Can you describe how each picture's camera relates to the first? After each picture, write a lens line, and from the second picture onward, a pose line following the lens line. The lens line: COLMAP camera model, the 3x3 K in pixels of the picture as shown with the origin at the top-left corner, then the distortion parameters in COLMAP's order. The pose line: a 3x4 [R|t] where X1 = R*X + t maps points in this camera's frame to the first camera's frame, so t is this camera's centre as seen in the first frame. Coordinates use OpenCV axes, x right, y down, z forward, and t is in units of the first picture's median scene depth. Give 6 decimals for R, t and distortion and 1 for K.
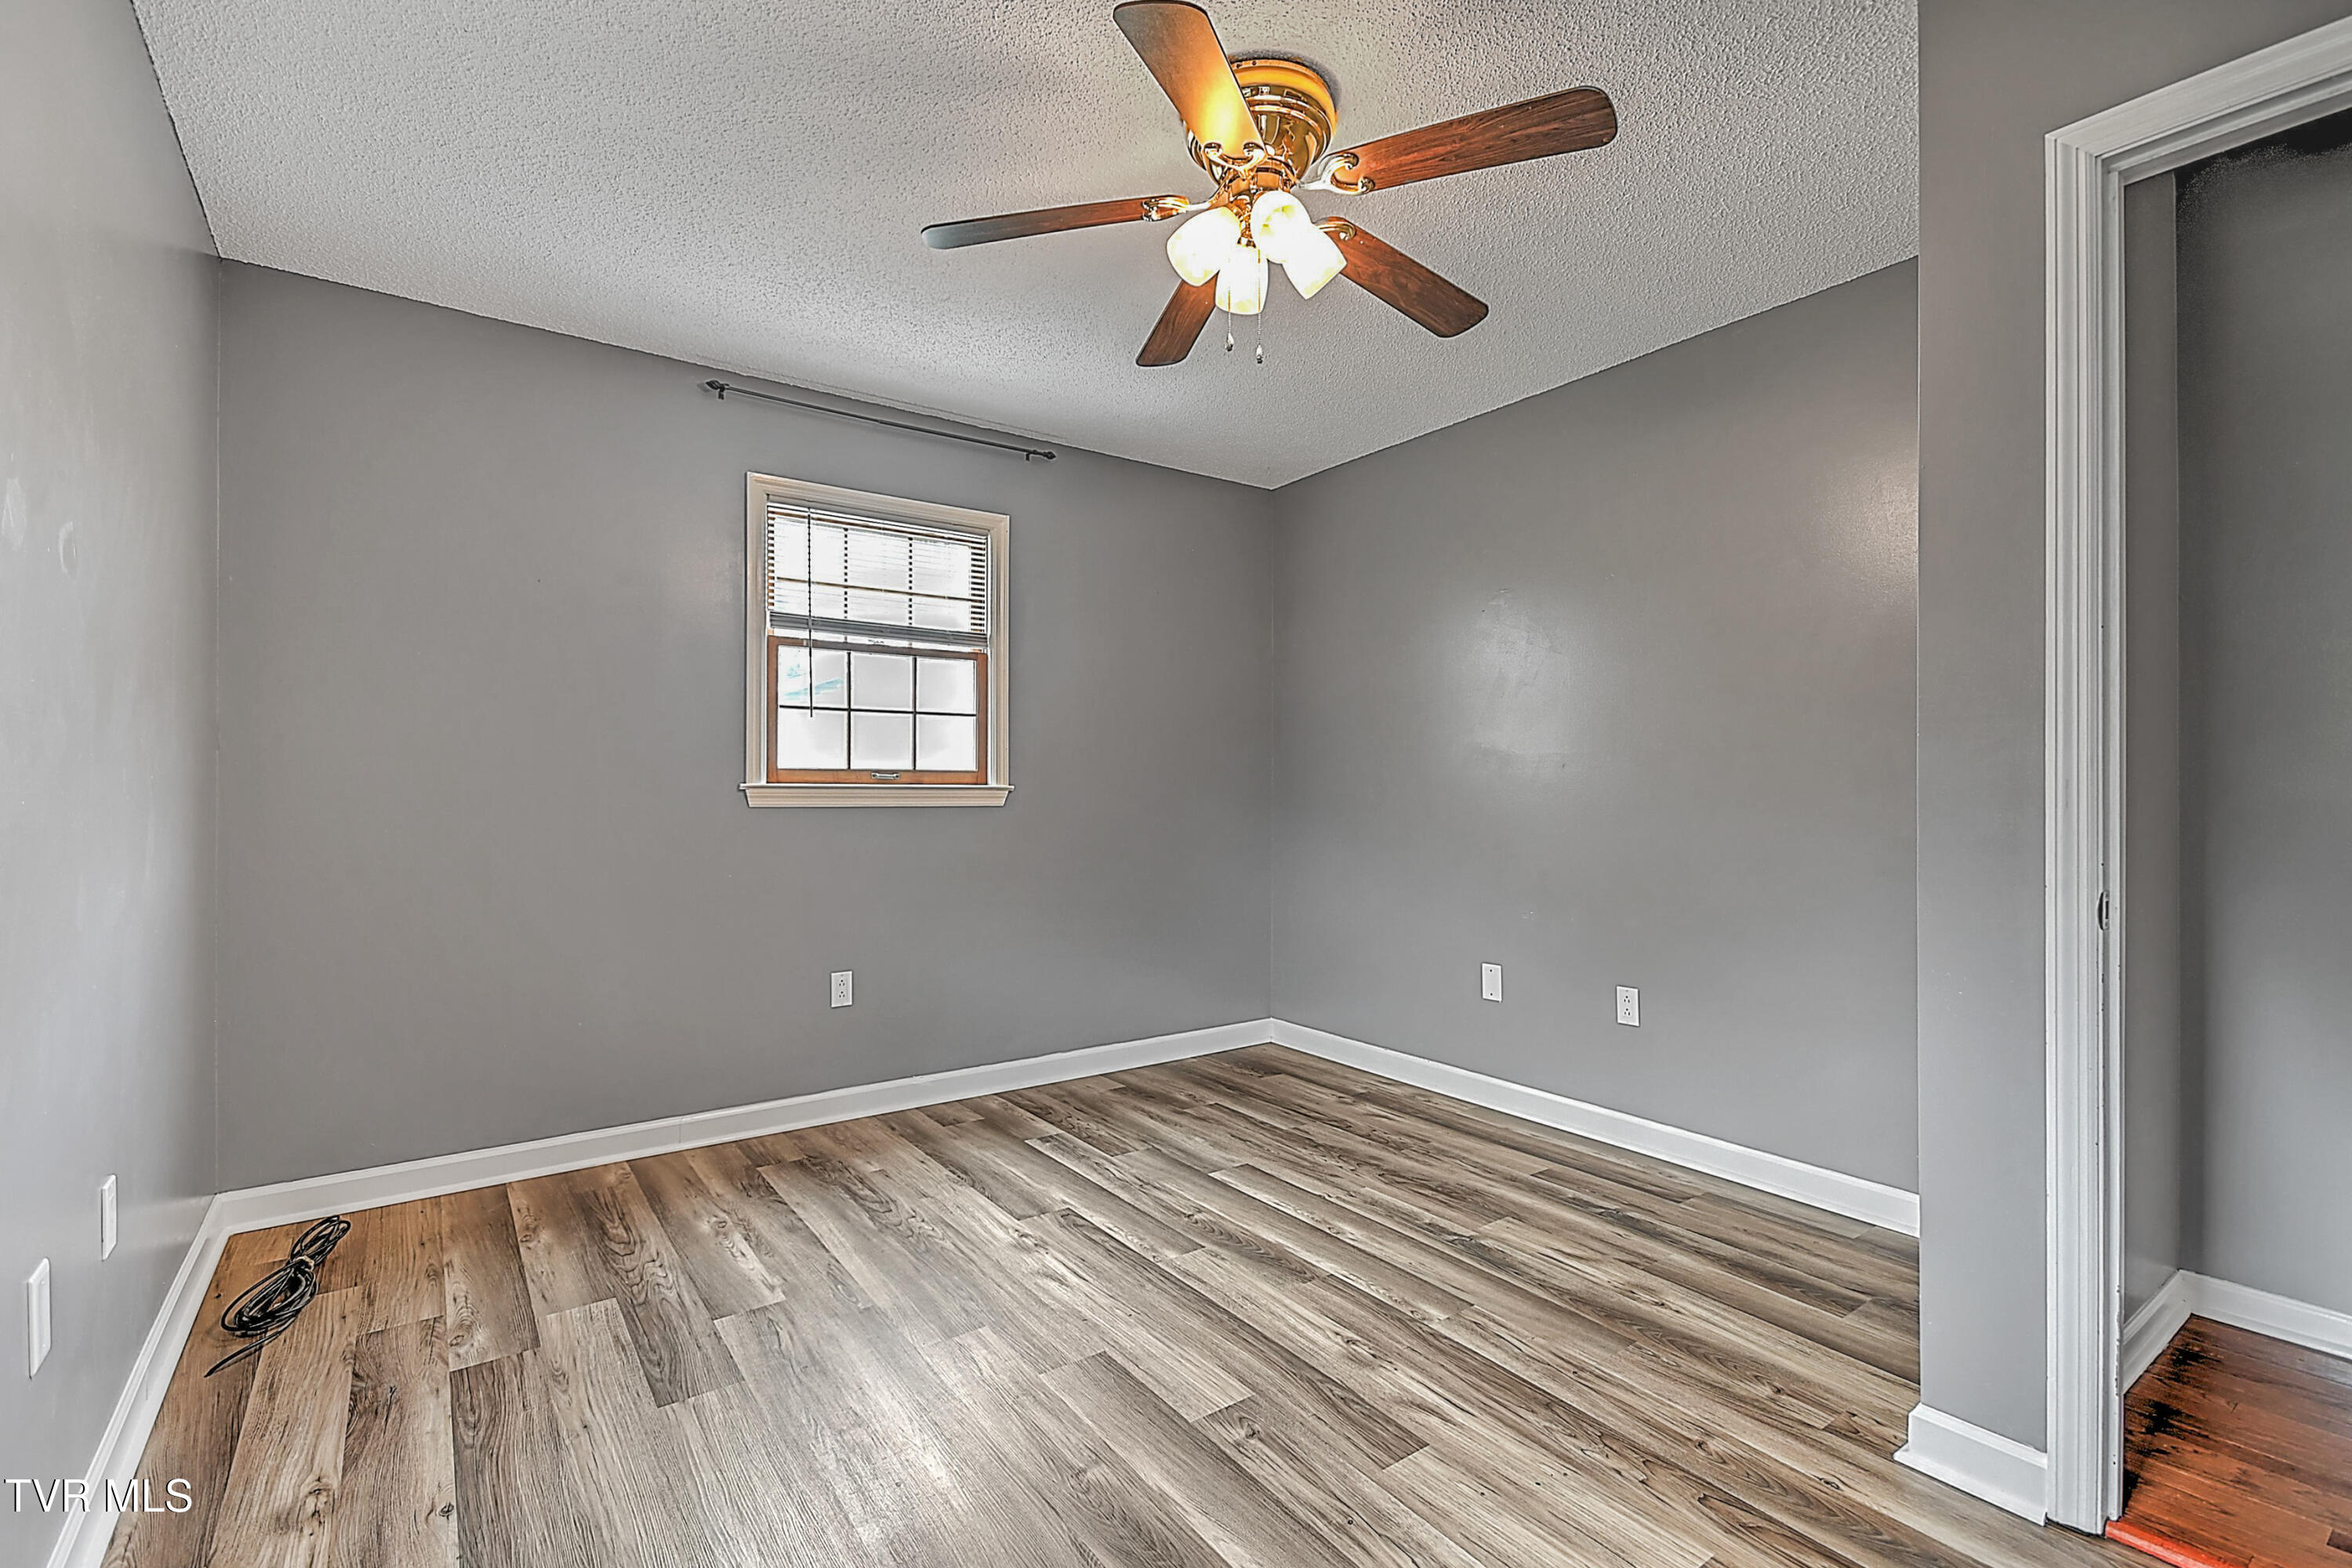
lens RADIAL K [[1063.4, 0, 1170.8], [0, 1063.4, 778.8], [0, 0, 1]] dist [0.029041, -0.010547]
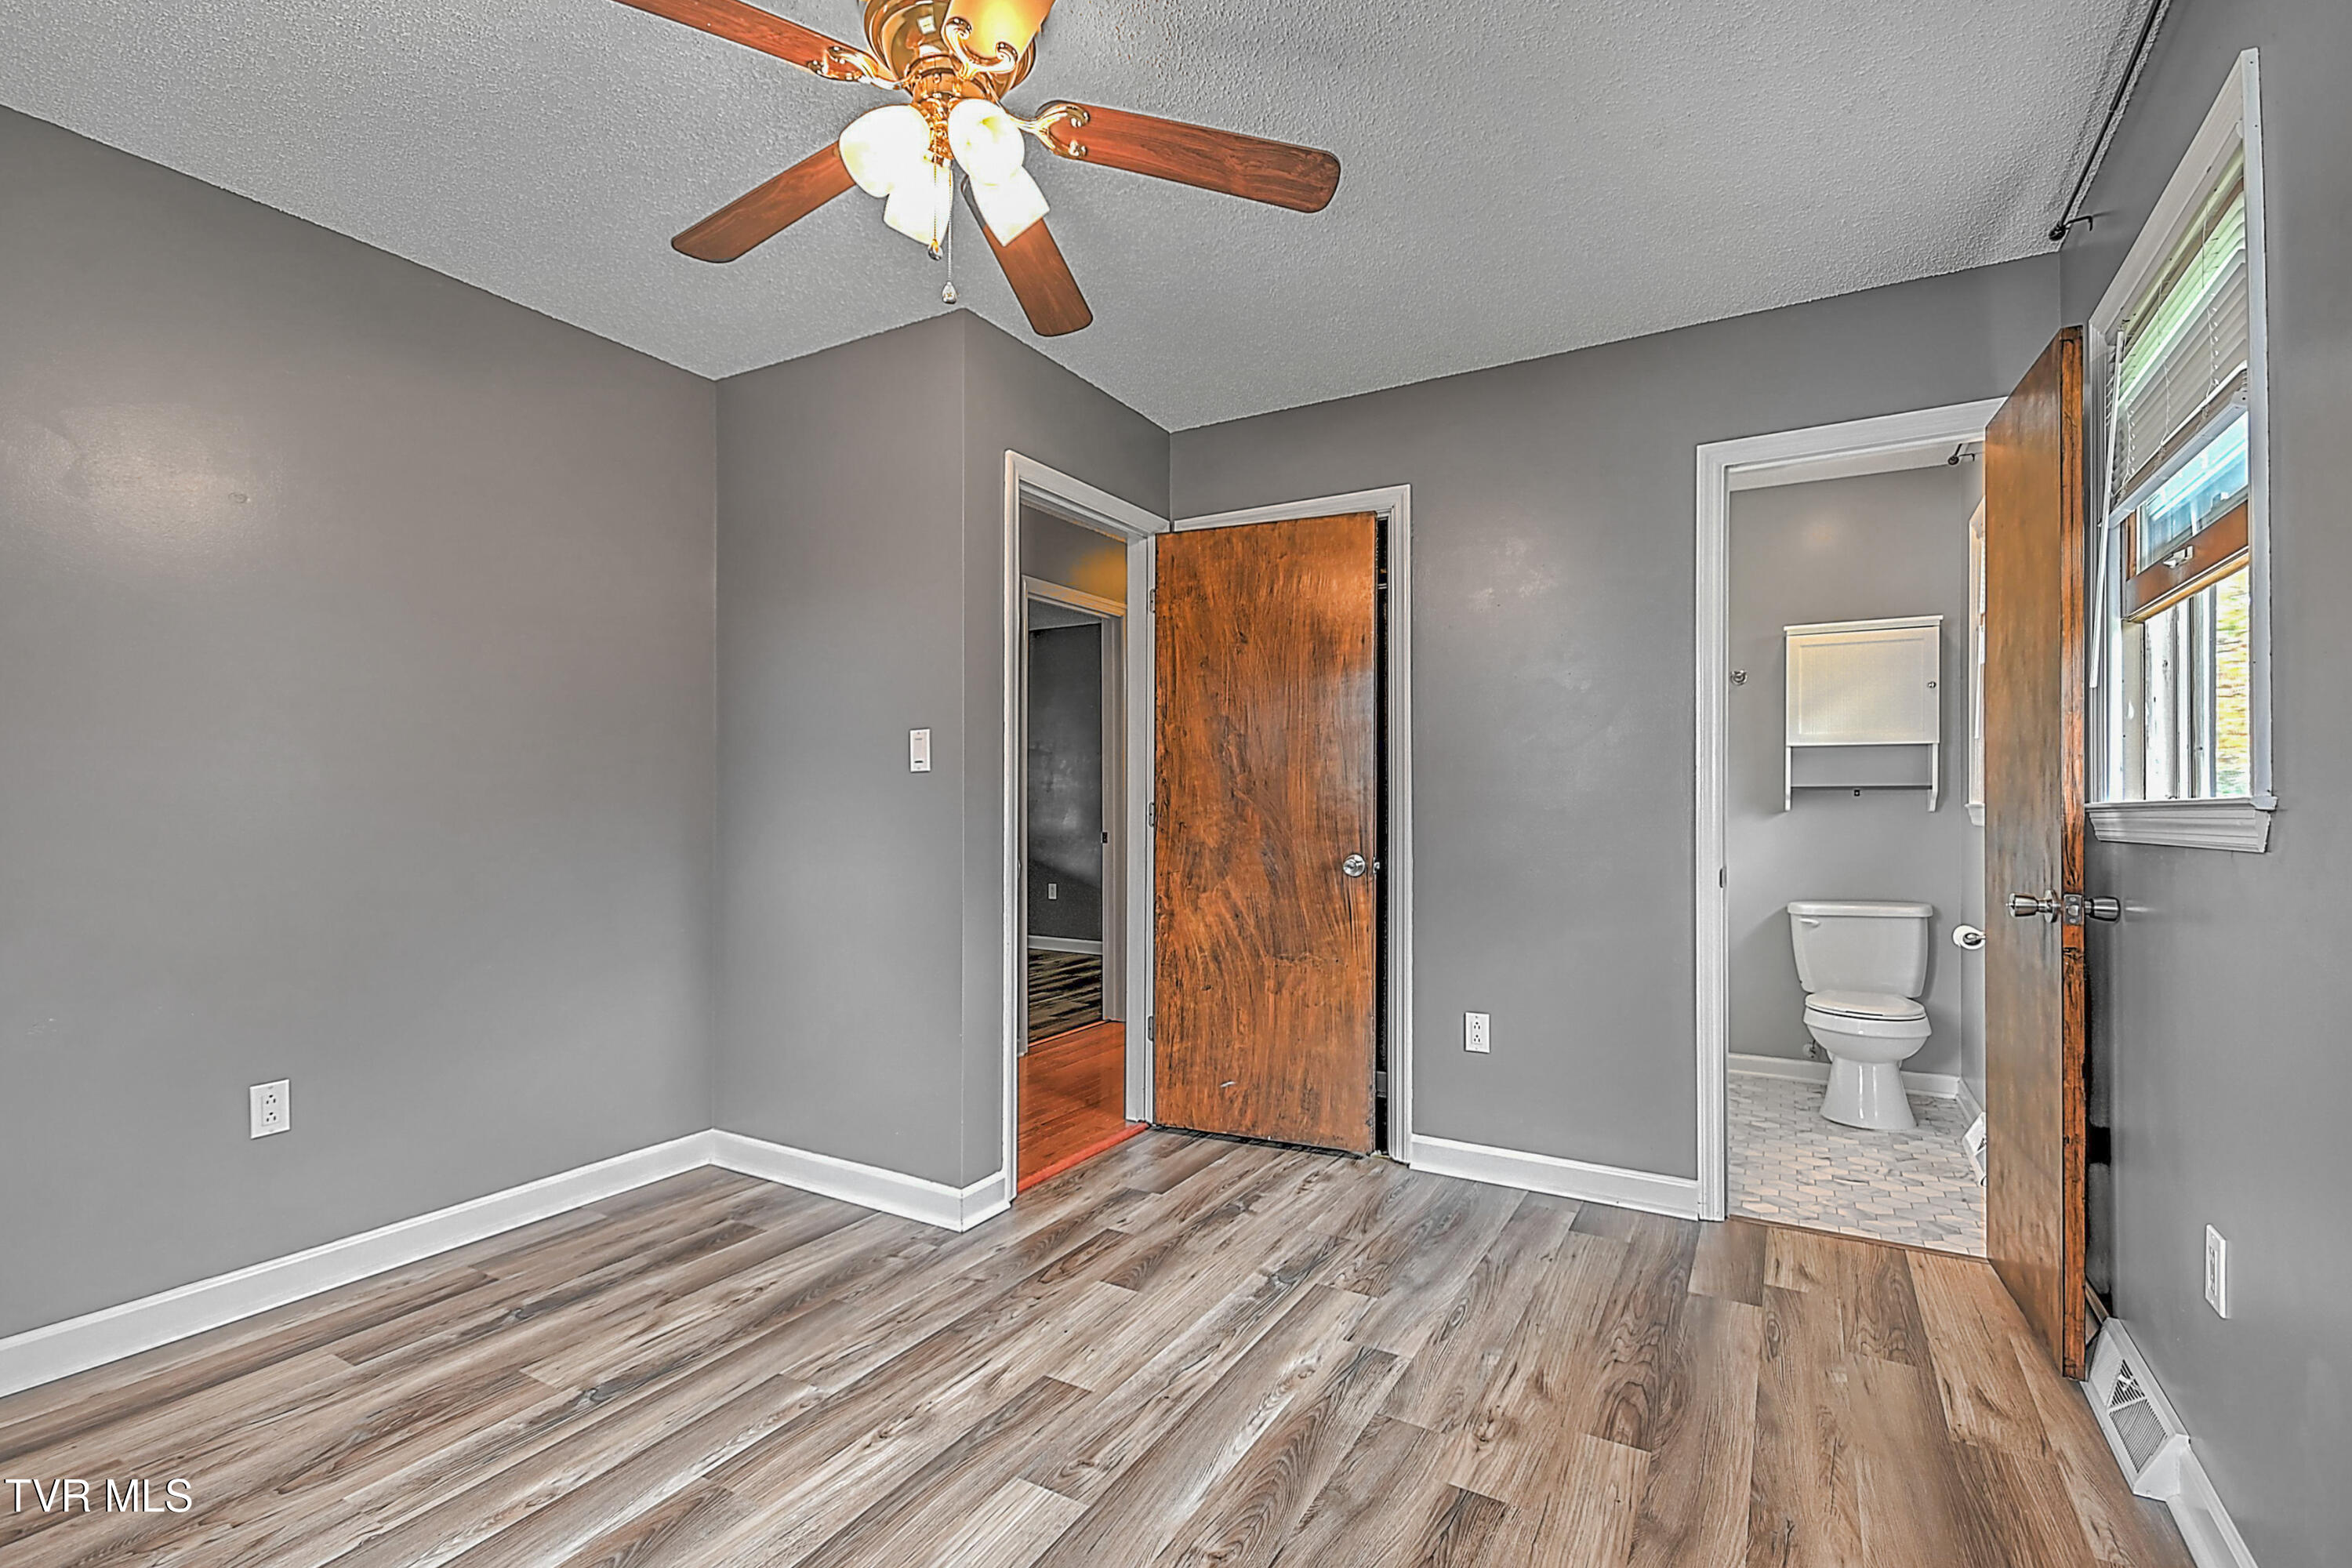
lens RADIAL K [[1063.4, 0, 1170.8], [0, 1063.4, 778.8], [0, 0, 1]] dist [0.029041, -0.010547]
pose [[-0.414699, 0.020028, 0.909738, -0.482847], [-0.010664, 0.999582, -0.026868, 0.004926], [-0.909896, -0.020844, -0.414313, 0.753976]]
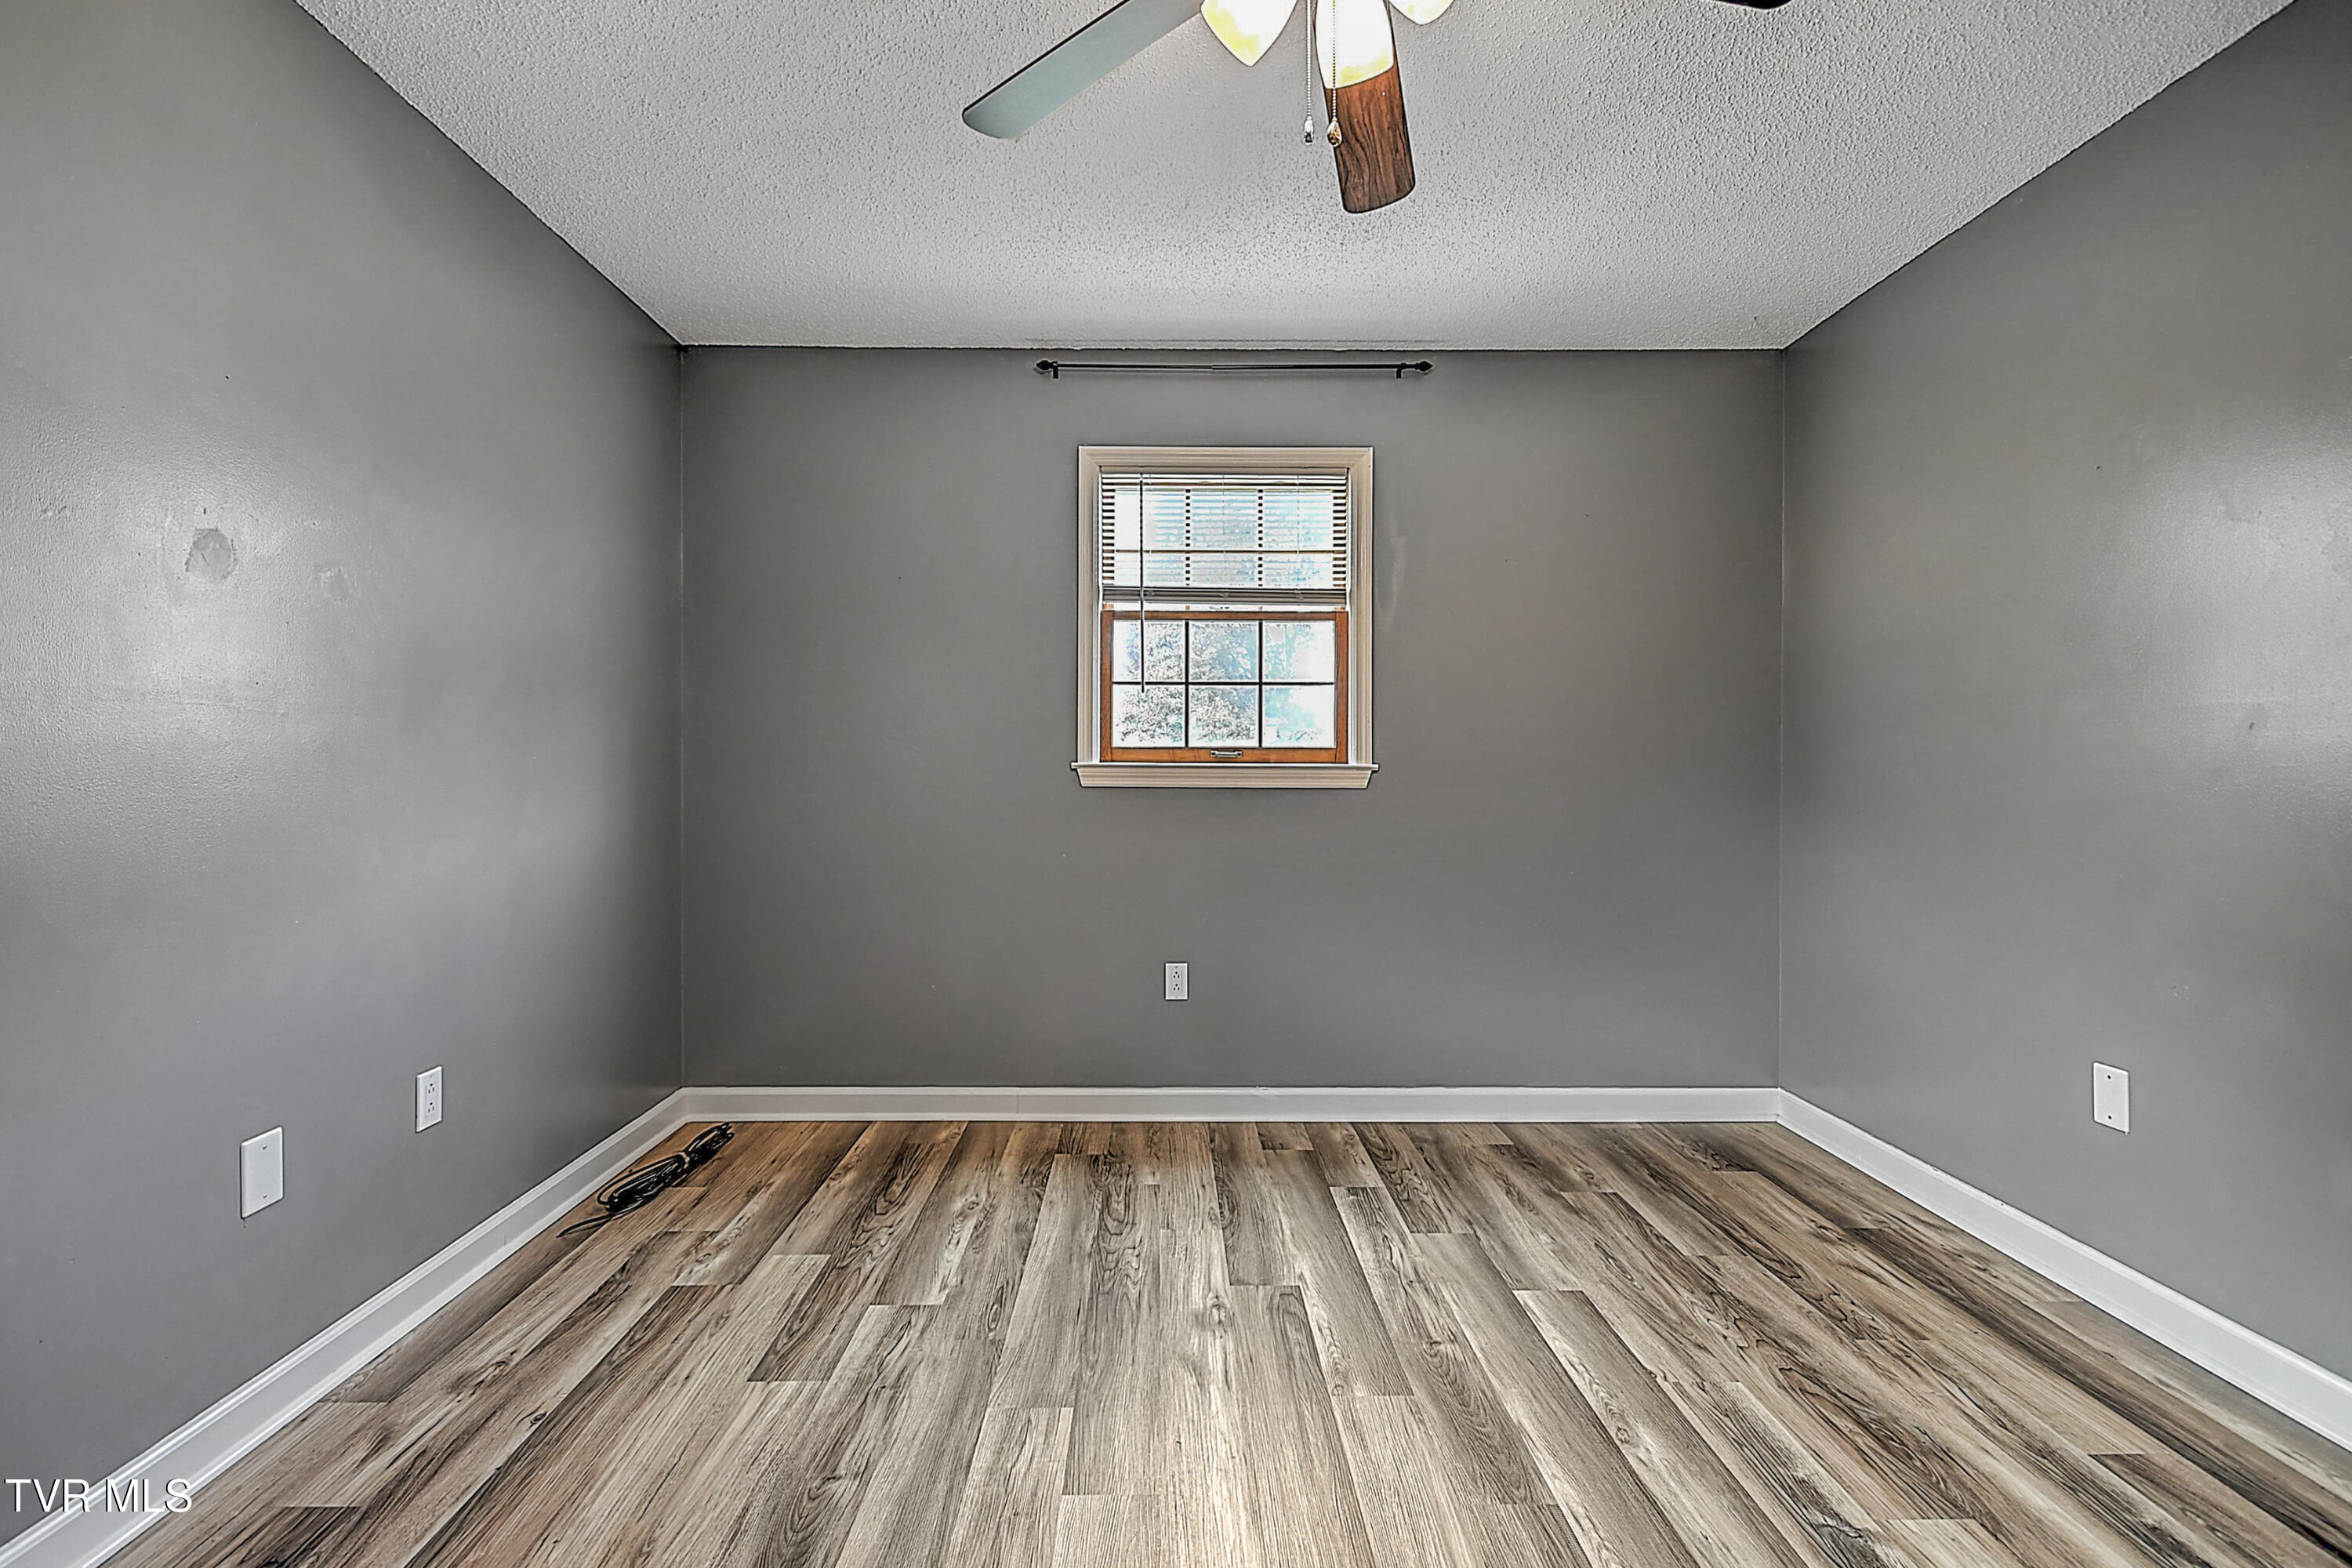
lens RADIAL K [[1079.7, 0, 1167.2], [0, 1079.7, 767.1], [0, 0, 1]] dist [0.015952, 0.000125]
pose [[0.816966, -0.000945, -0.576685, 0.251060], [0.004332, 0.999980, 0.004499, 0.004739], [0.576670, -0.006173, 0.816954, 0.234982]]
